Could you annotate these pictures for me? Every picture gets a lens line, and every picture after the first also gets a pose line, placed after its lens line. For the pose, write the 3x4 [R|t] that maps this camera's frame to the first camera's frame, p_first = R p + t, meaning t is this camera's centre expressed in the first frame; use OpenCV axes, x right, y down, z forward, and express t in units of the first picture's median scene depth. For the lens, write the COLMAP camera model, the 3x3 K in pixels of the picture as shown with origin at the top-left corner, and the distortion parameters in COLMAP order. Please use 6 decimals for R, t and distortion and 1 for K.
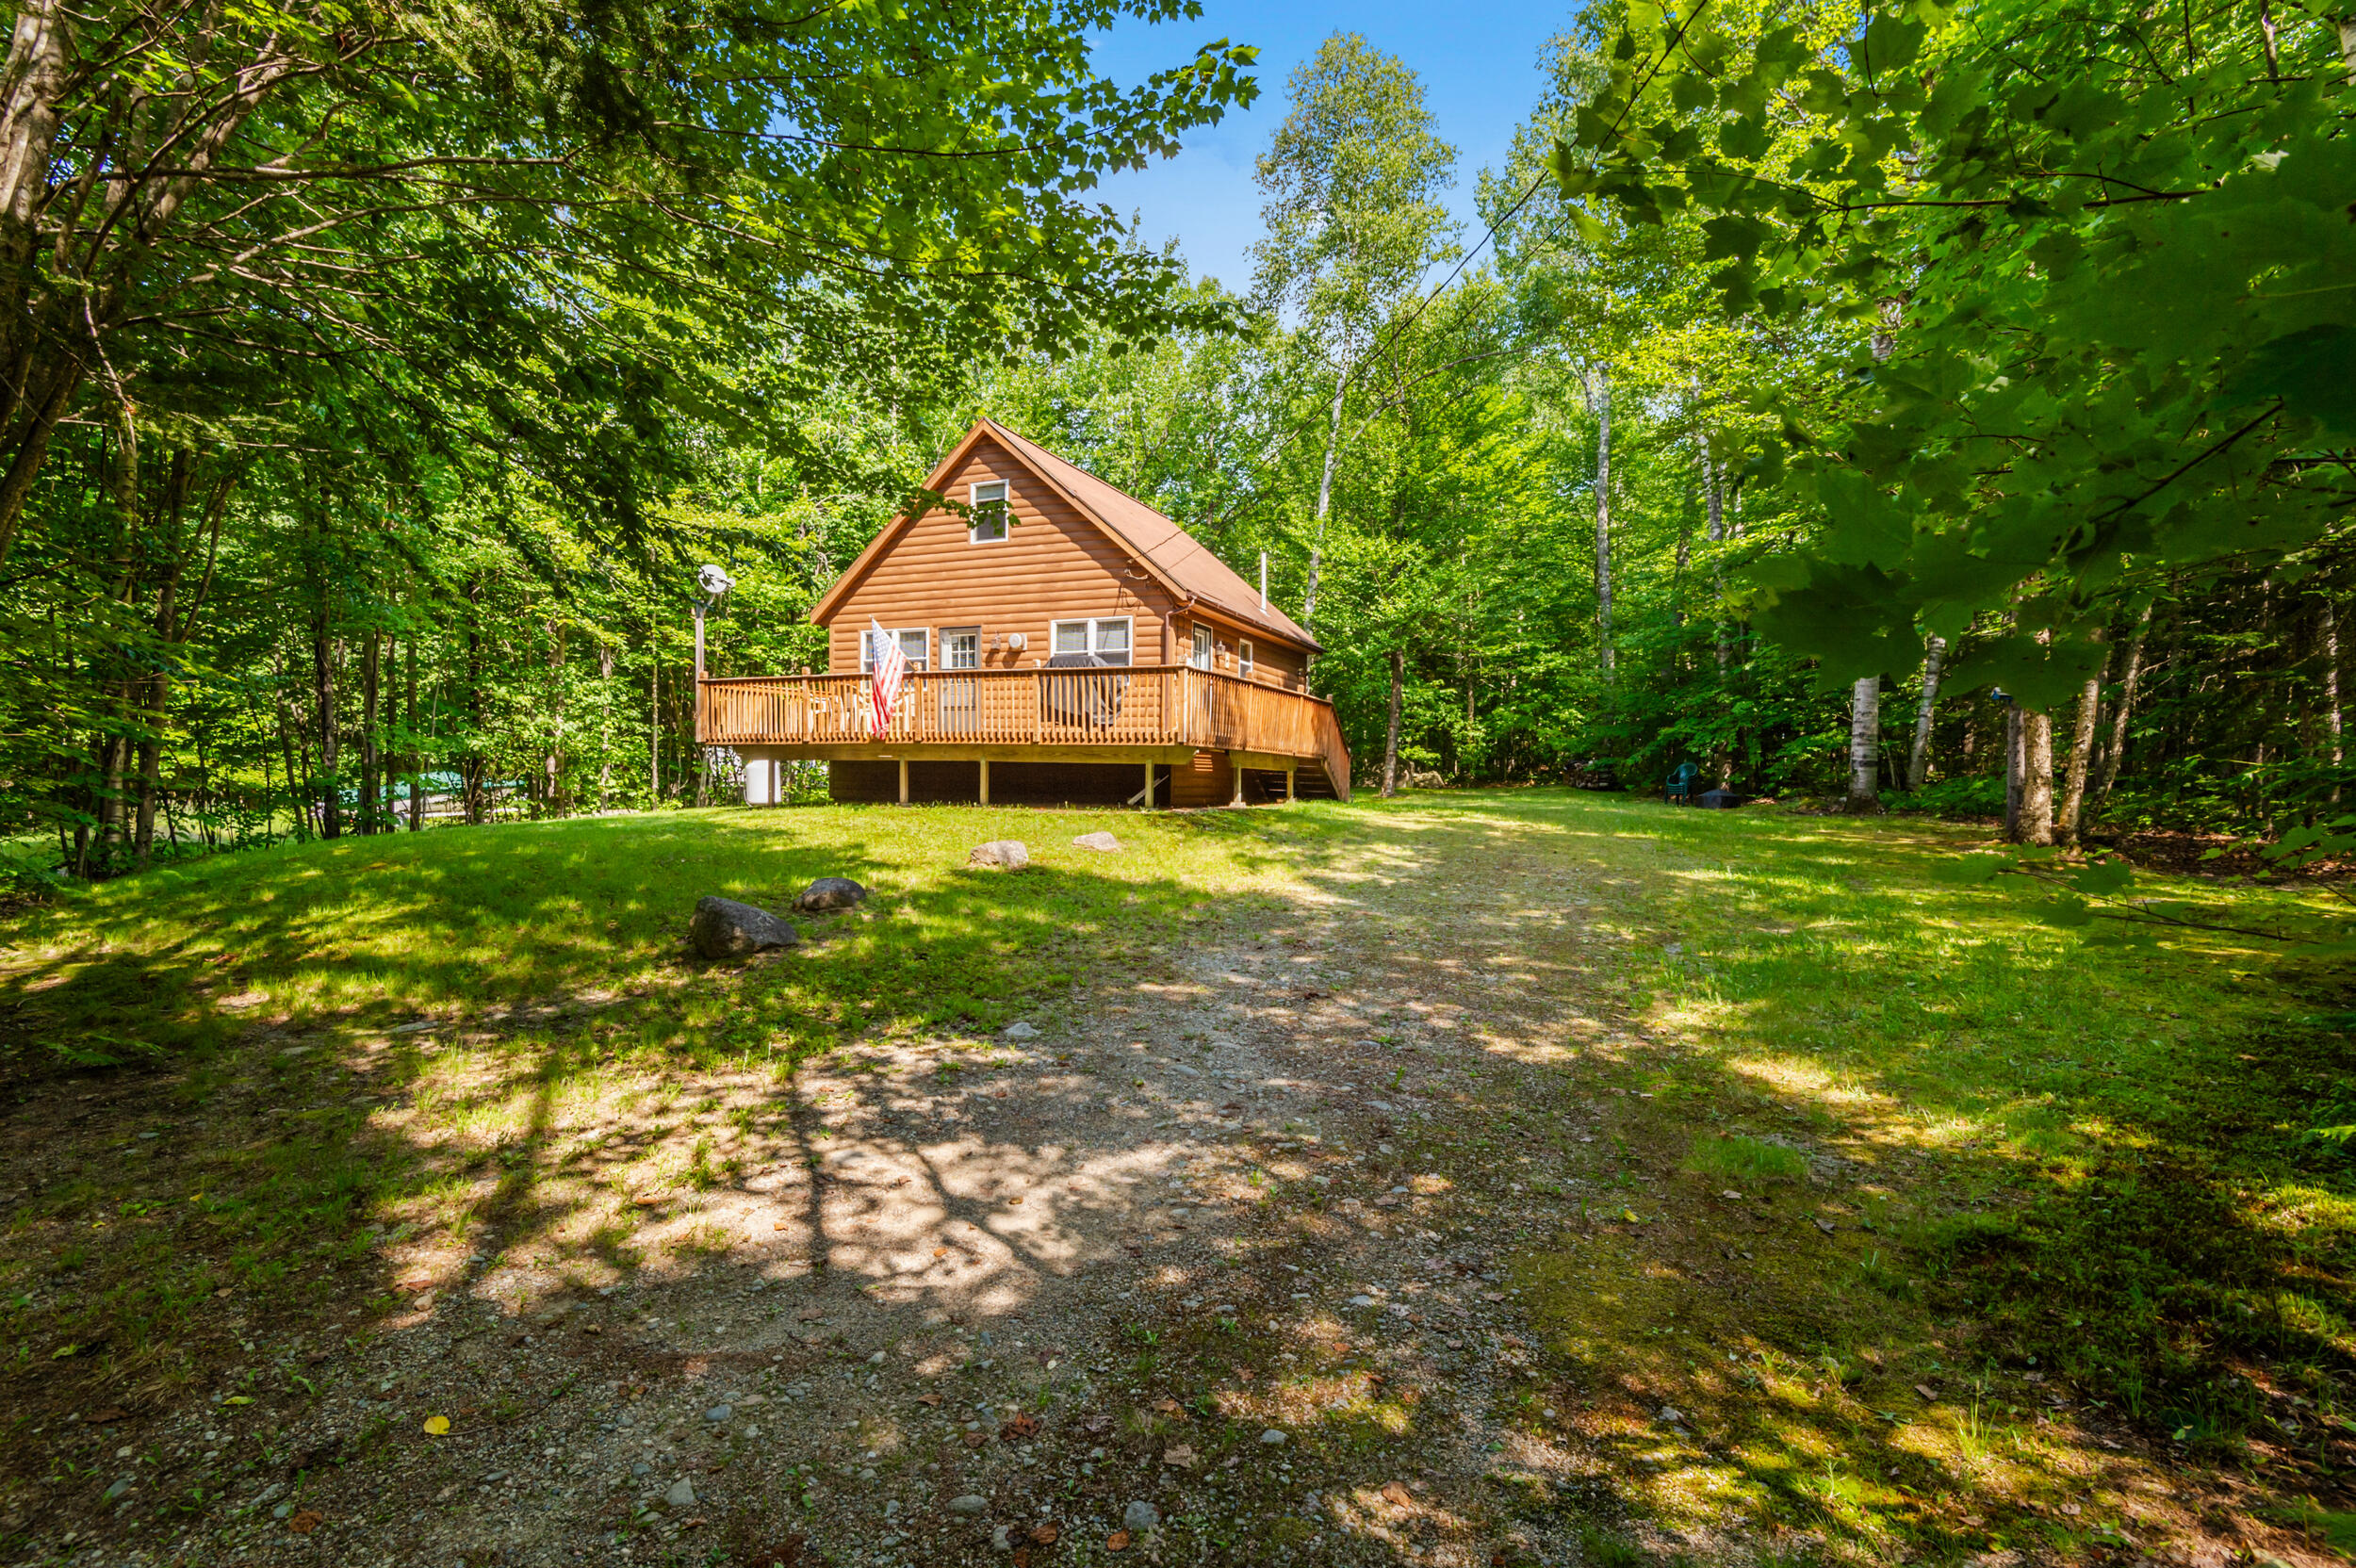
lens RADIAL K [[1074.1, 0, 1175.0], [0, 1074.1, 882.8], [0, 0, 1]] dist [0.033851, -0.000264]
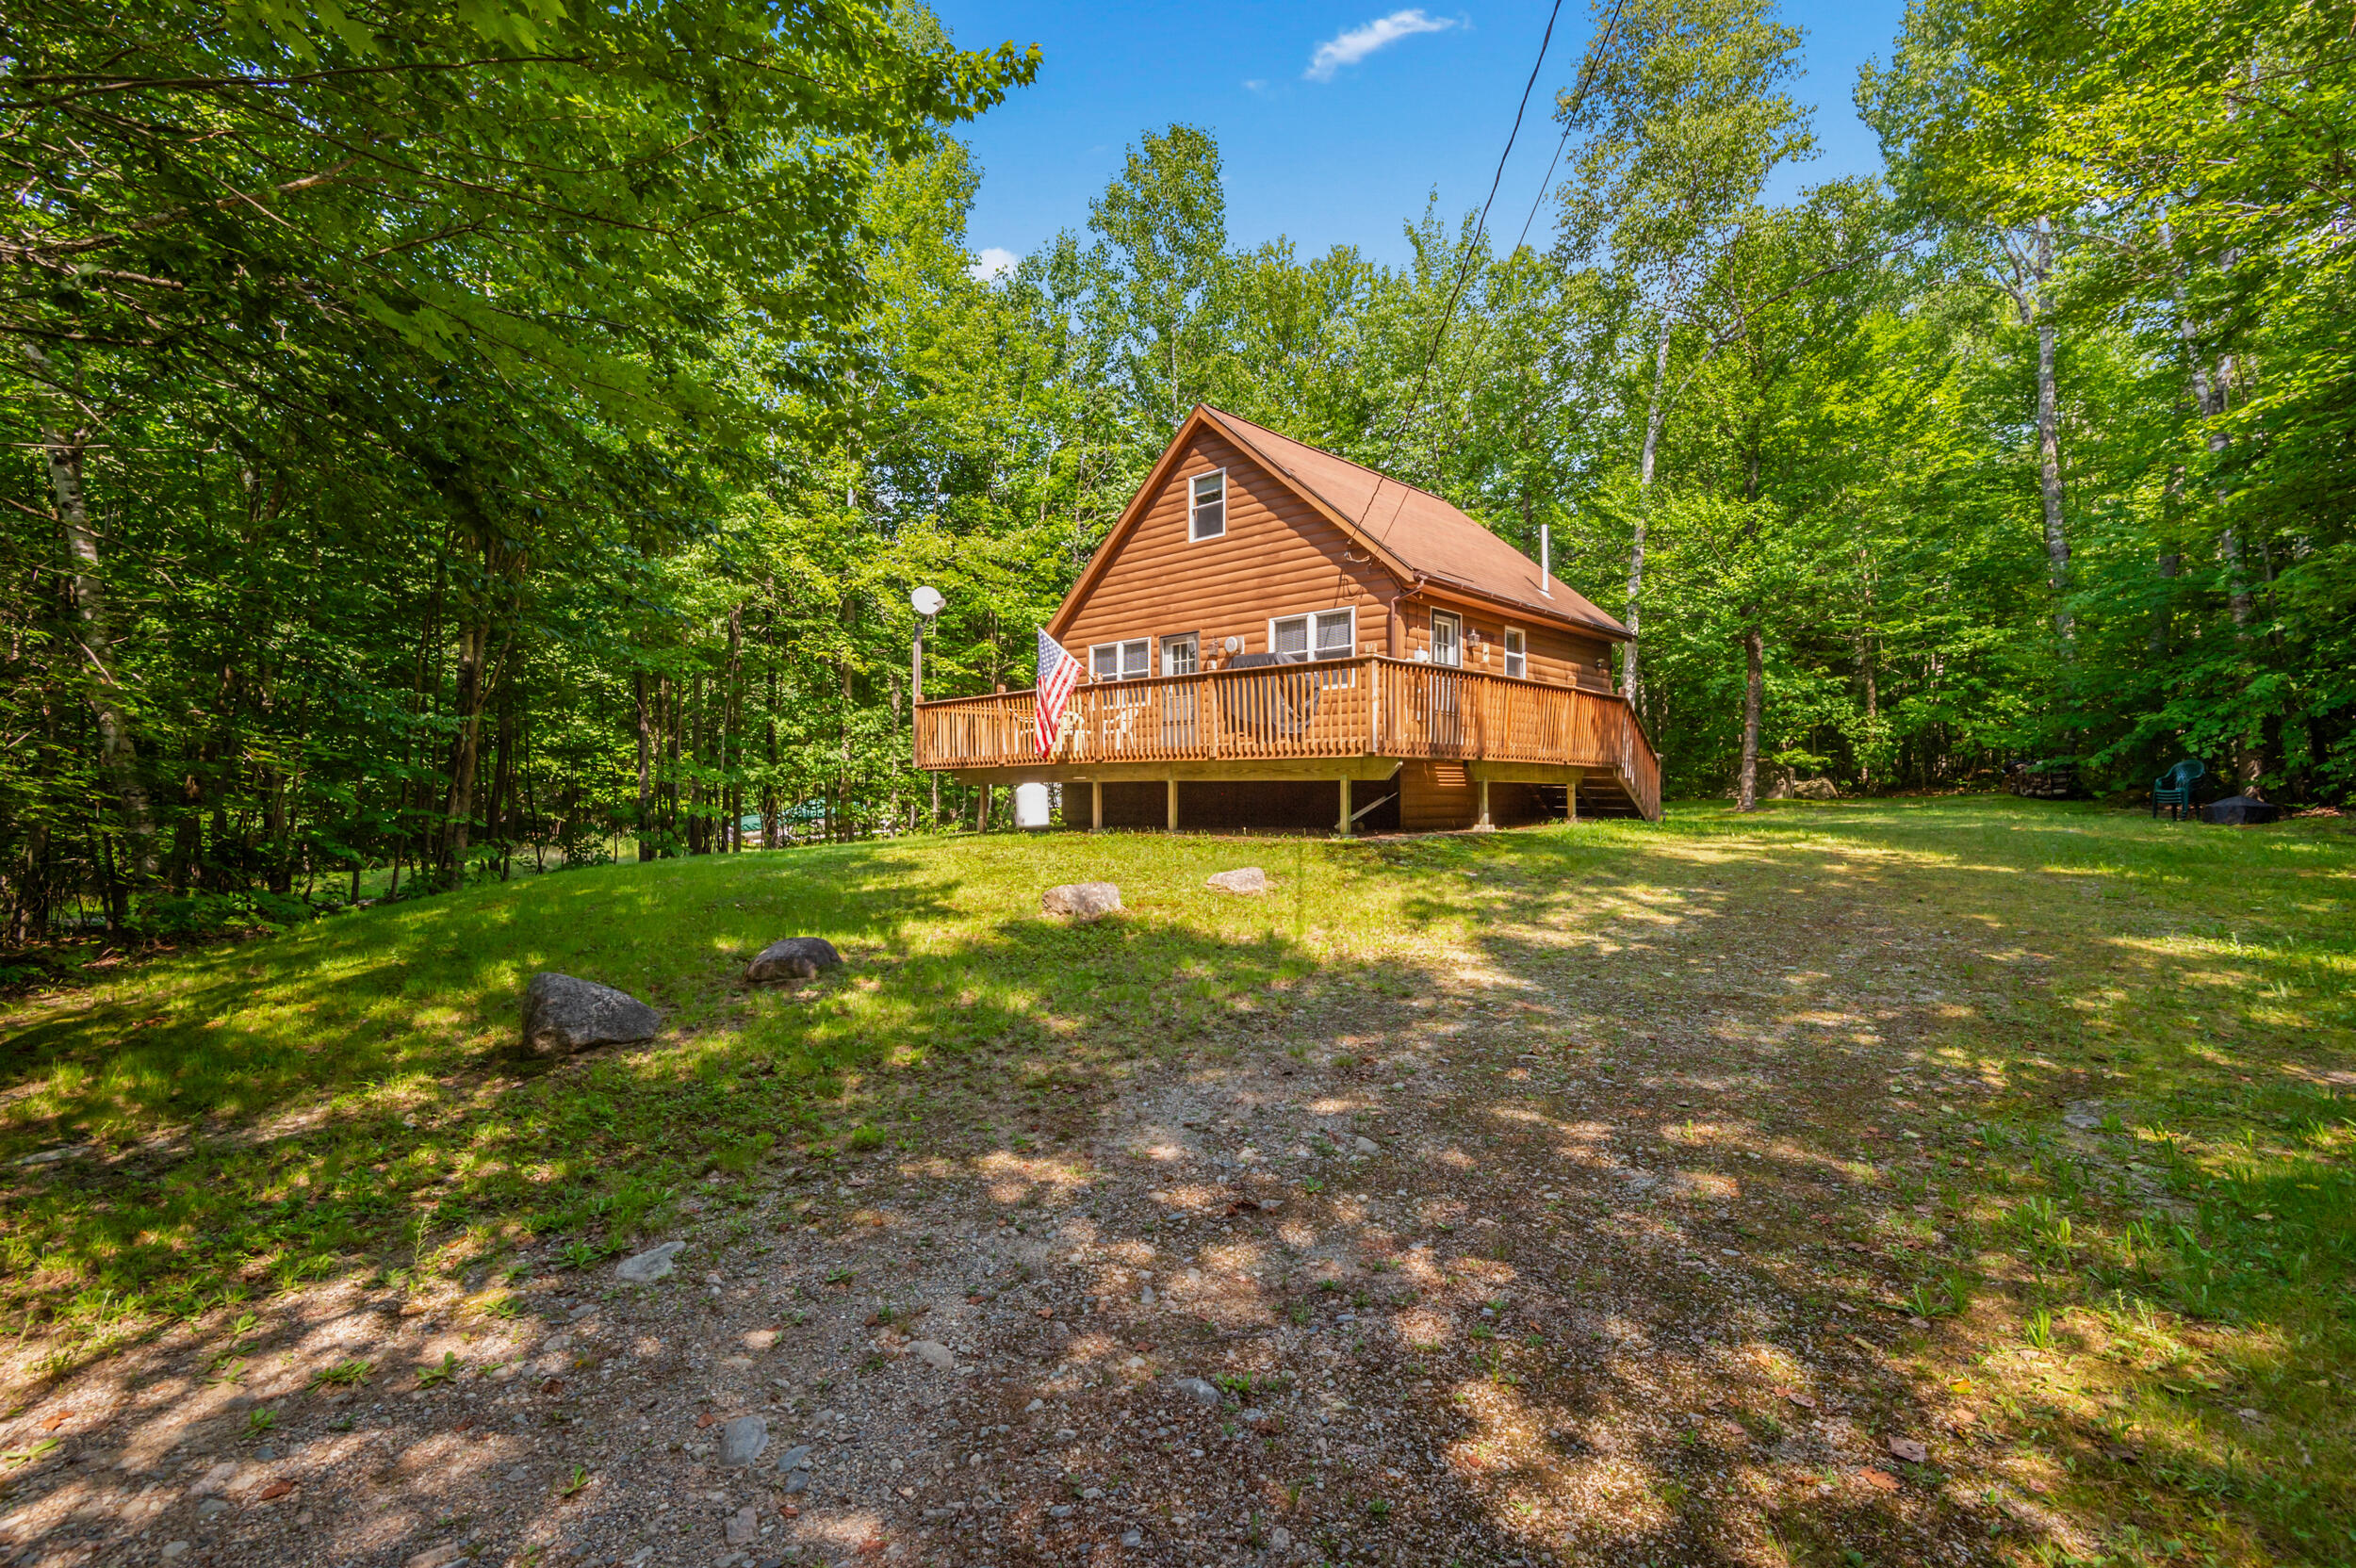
lens RADIAL K [[1086.9, 0, 1192.8], [0, 1086.9, 830.0], [0, 0, 1]] dist [0.034577, -0.023711]
pose [[0.953091, -0.008940, -0.302552, 0.088604], [-0.010408, 0.998005, -0.062278, -0.016838], [0.302506, 0.062506, 0.951096, 0.147917]]
